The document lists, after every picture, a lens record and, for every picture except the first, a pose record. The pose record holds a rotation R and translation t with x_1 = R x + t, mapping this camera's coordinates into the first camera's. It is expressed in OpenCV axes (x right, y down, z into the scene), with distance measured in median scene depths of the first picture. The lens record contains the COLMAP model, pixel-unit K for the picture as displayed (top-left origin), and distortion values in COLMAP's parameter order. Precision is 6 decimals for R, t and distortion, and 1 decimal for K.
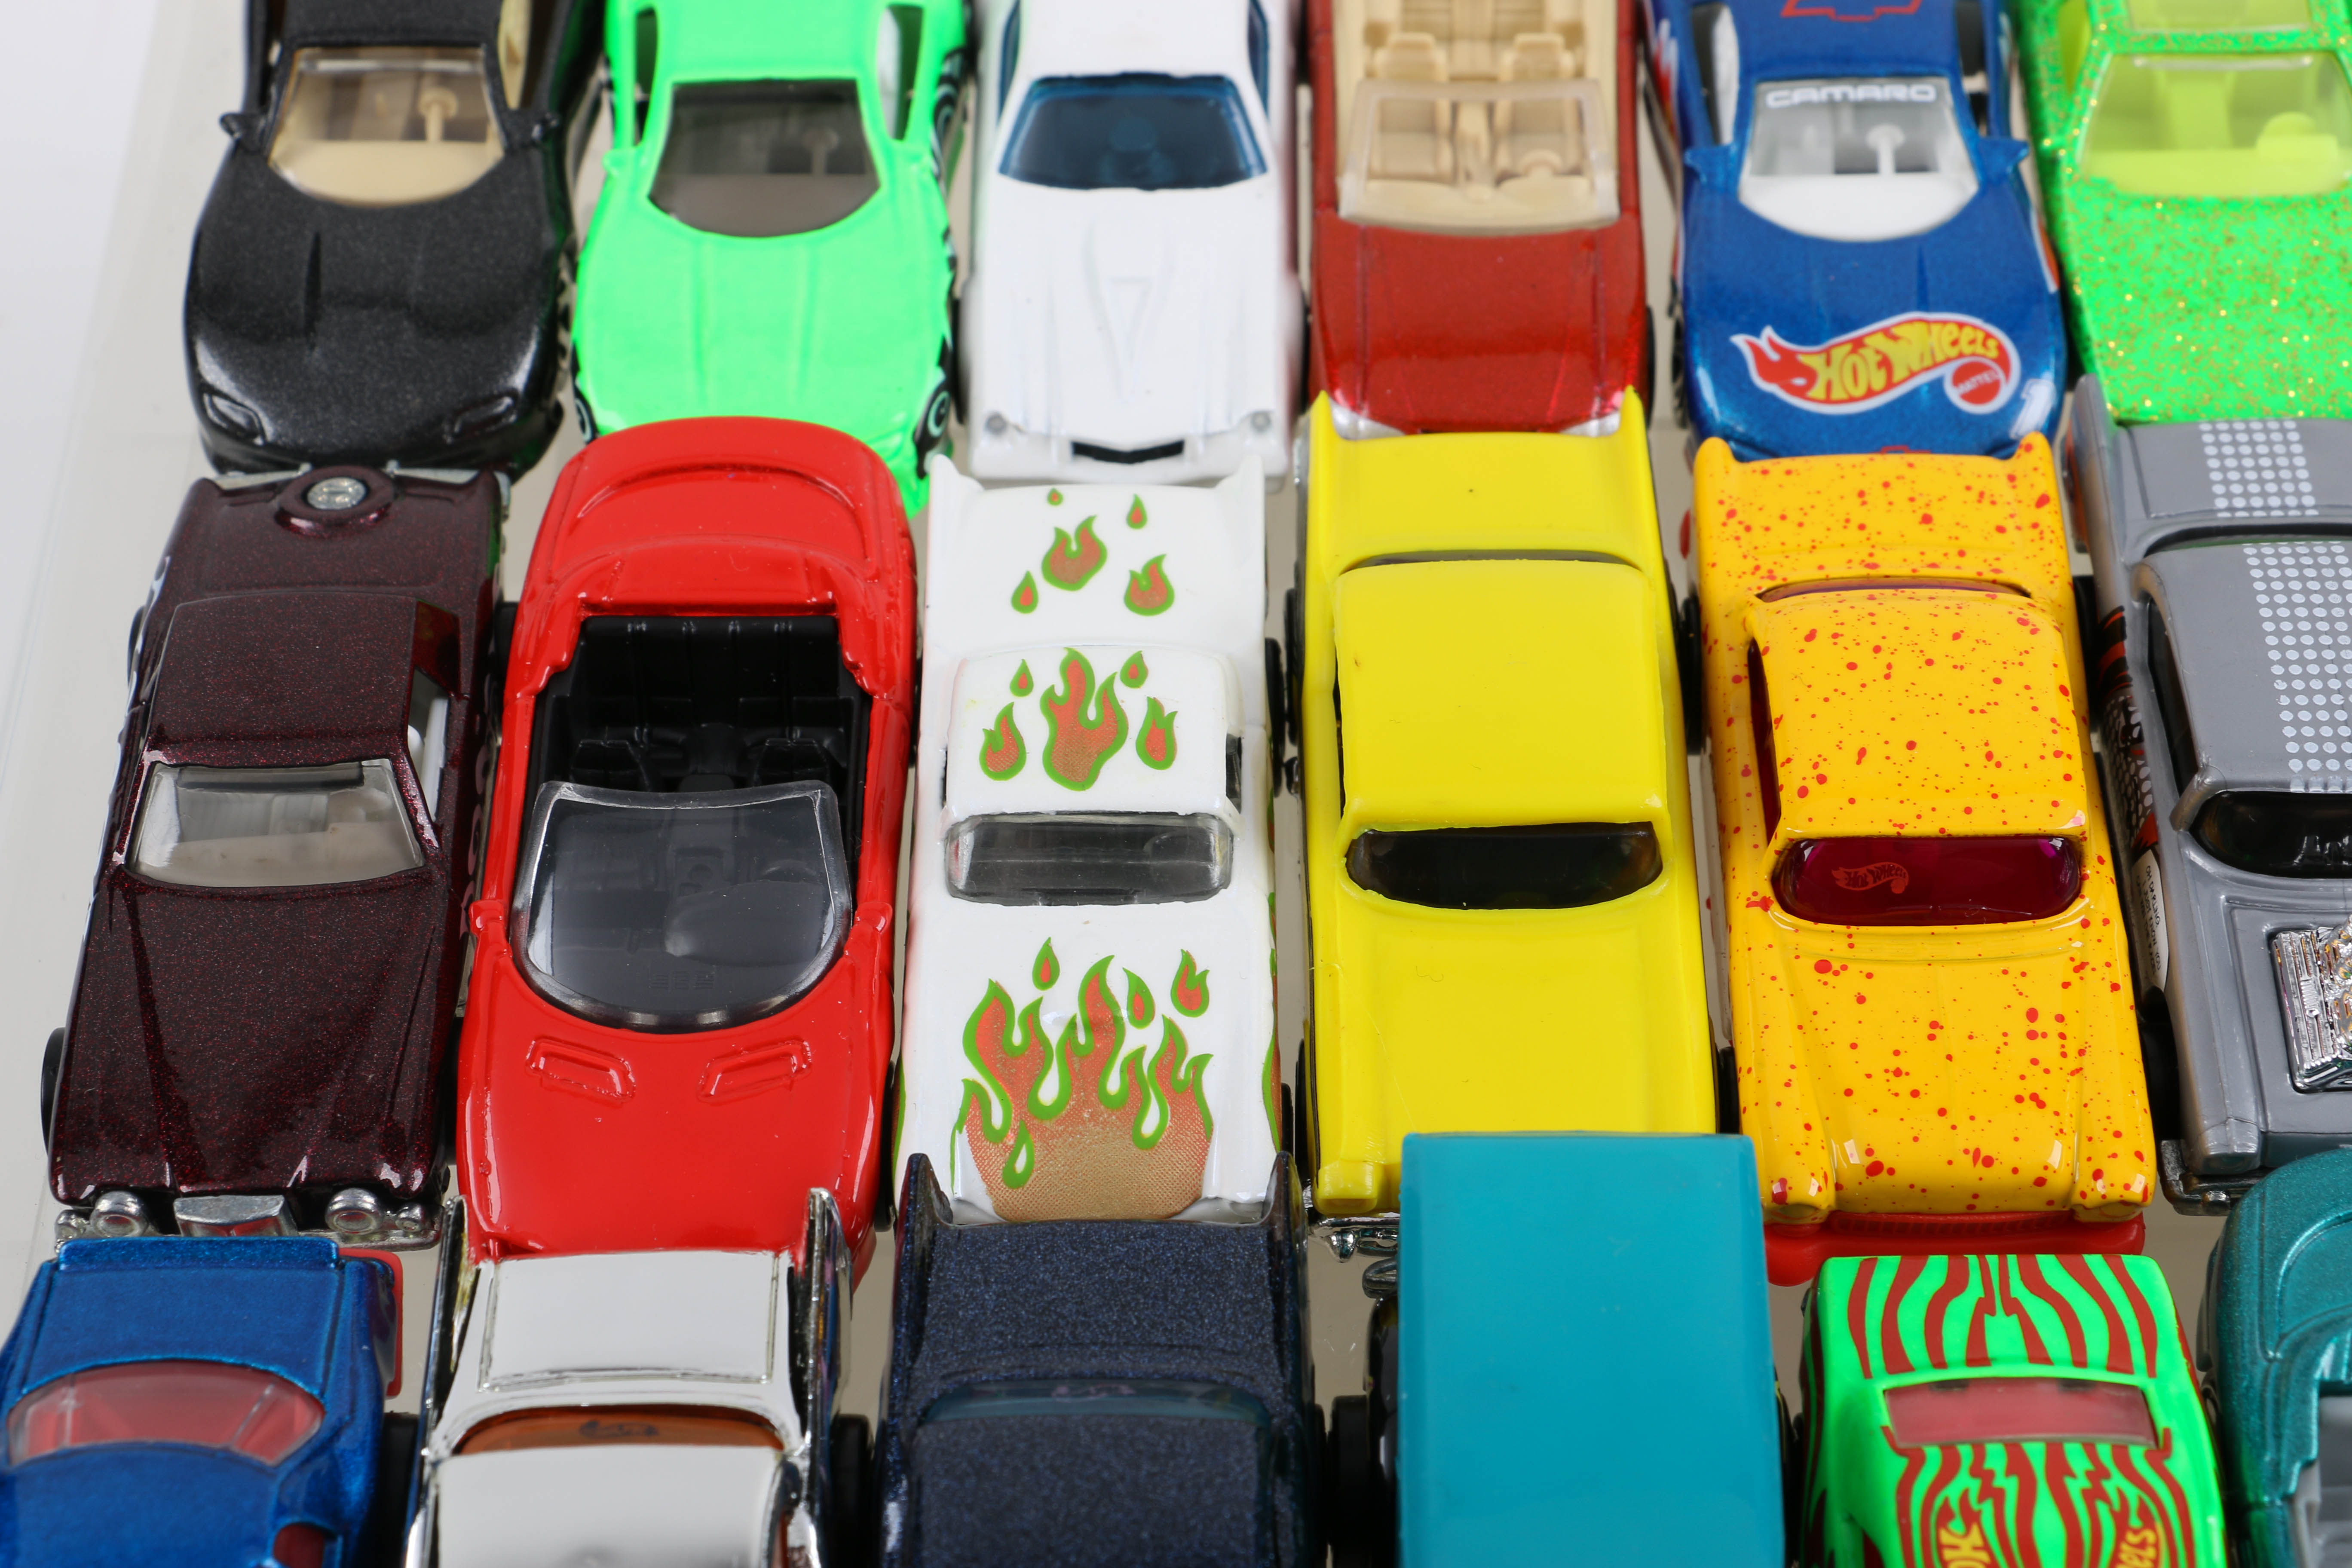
lens RADIAL K [[4400.3, 0, 1176.0], [0, 4400.3, 784.0], [0, 0, 1]] dist [-0.024690, -0.031448]
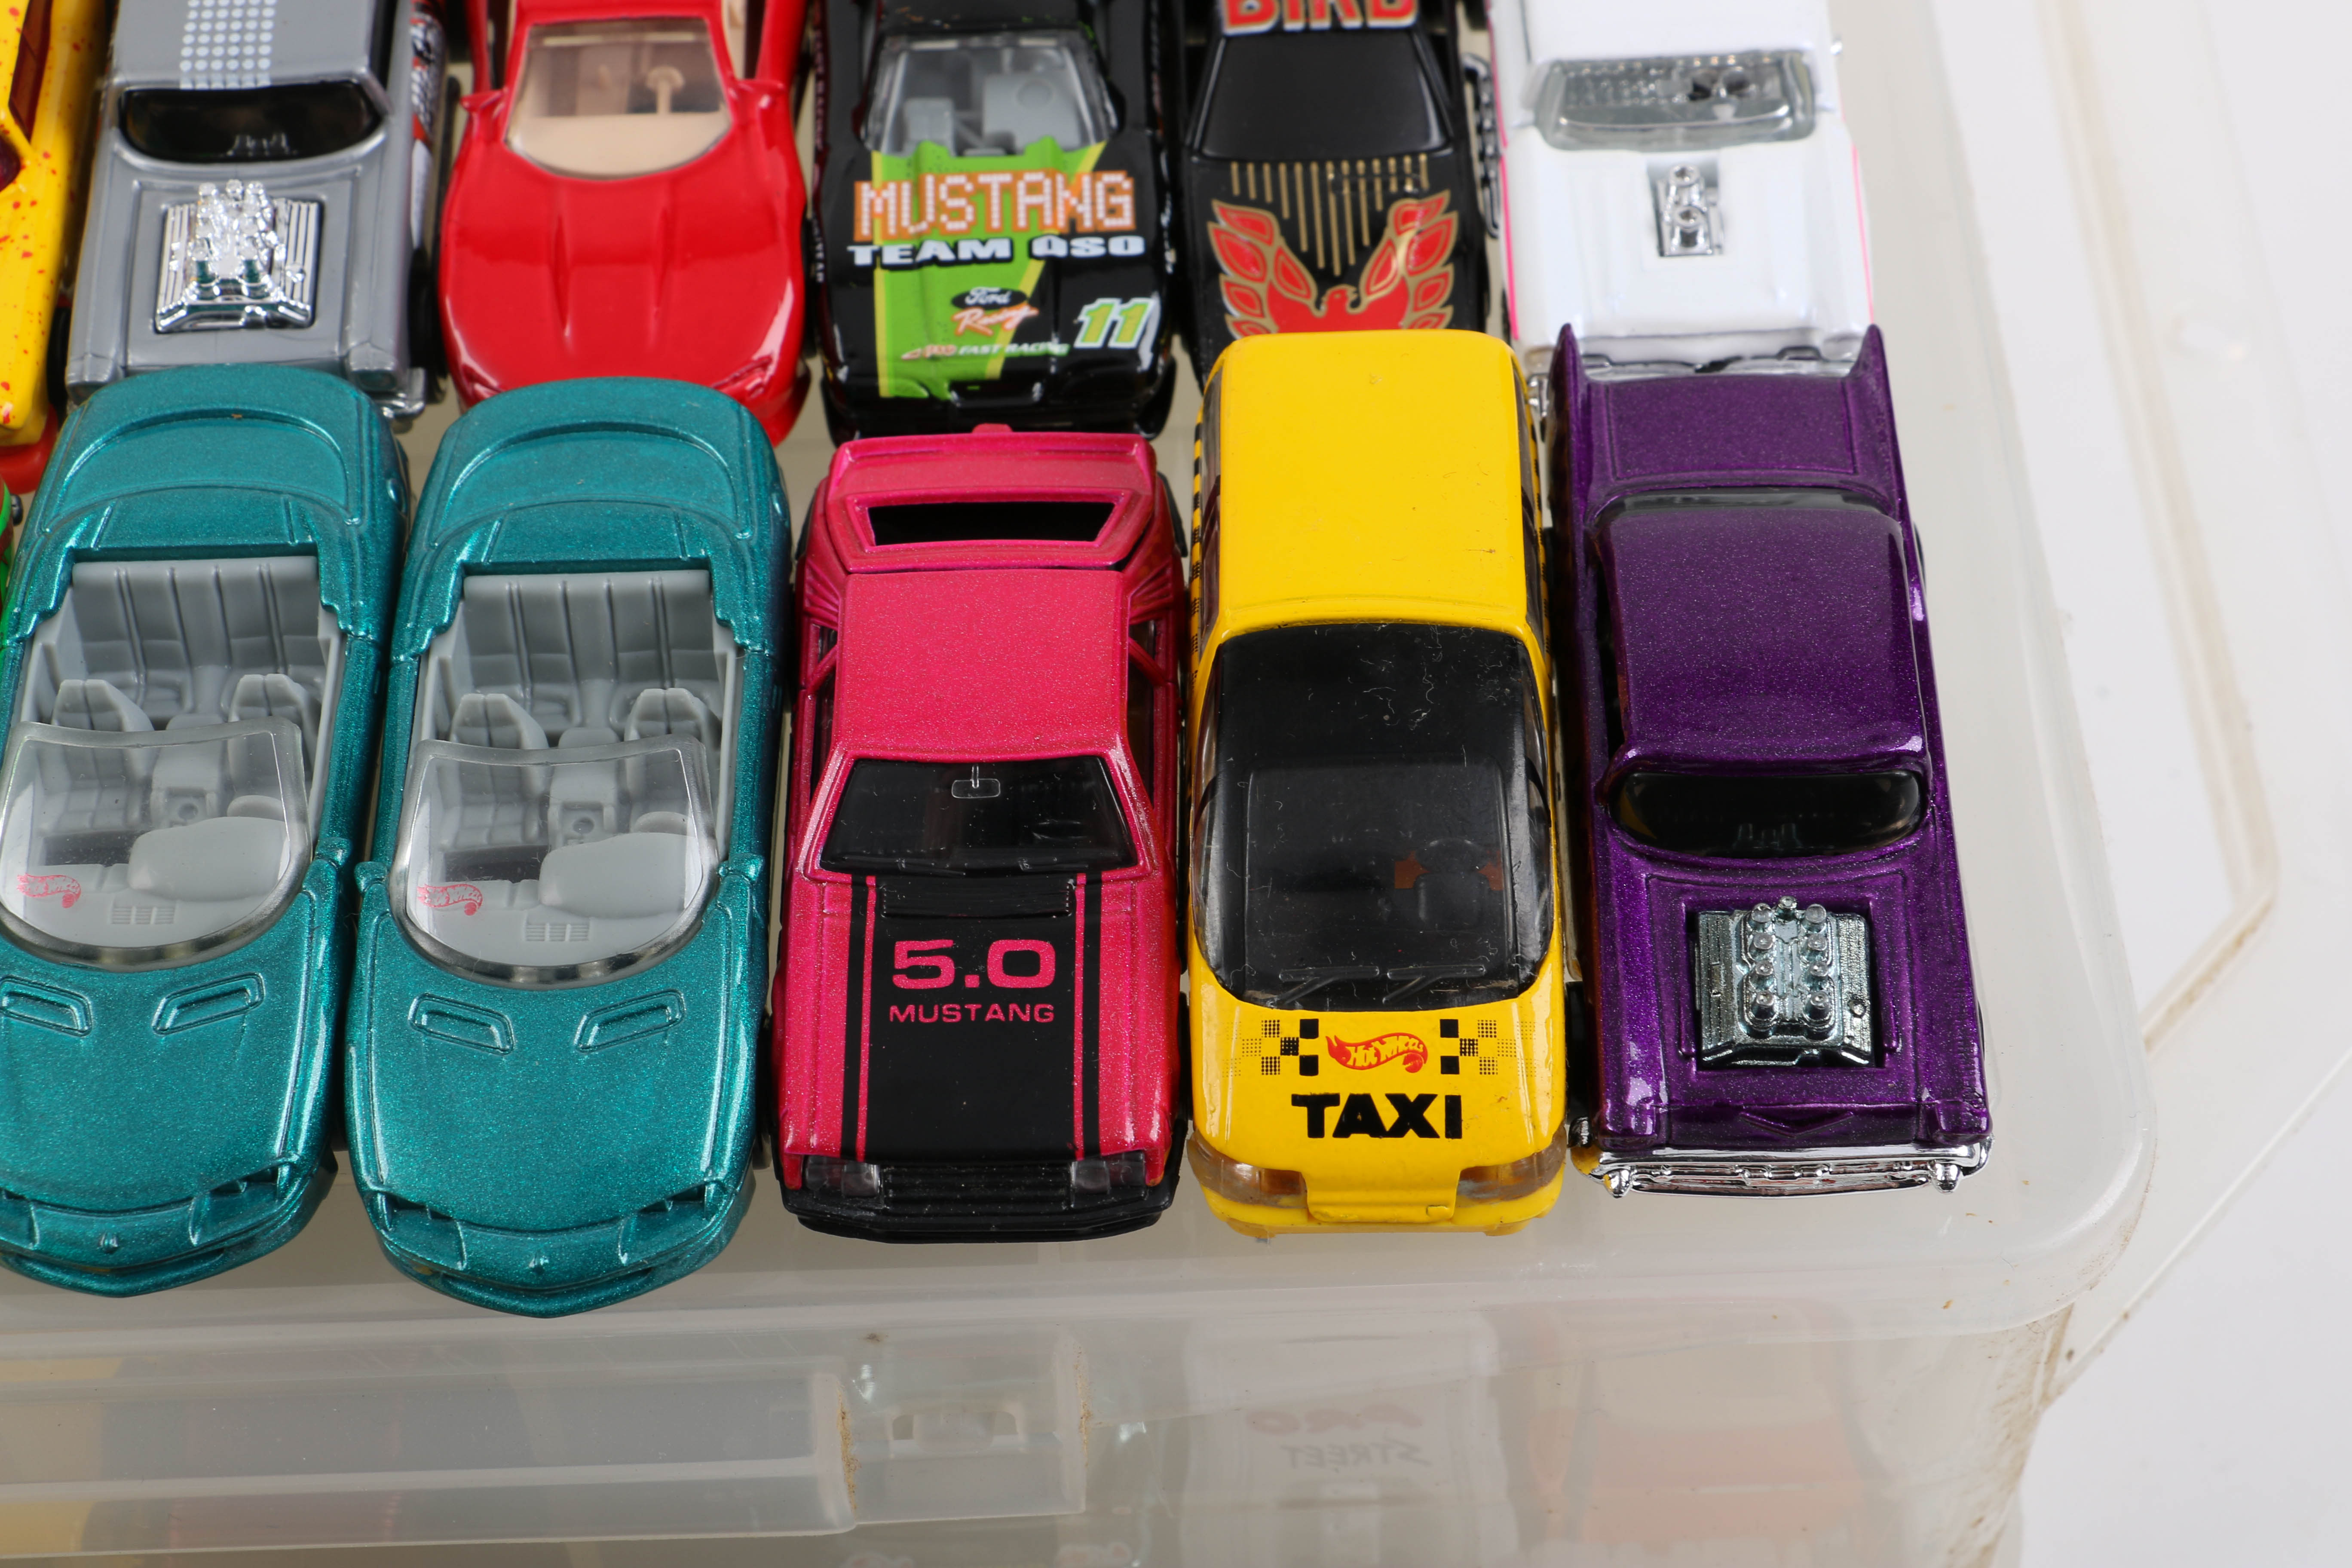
lens RADIAL K [[4076.1, 0, 1178.0], [0, 4076.1, 745.8], [0, 0, 1]] dist [-0.022648, 0.244199]
pose [[0.999302, -0.024023, 0.028607, 0.459927], [0.022439, 0.998264, 0.054464, 0.117978], [-0.029865, -0.053784, 0.998106, -0.106811]]
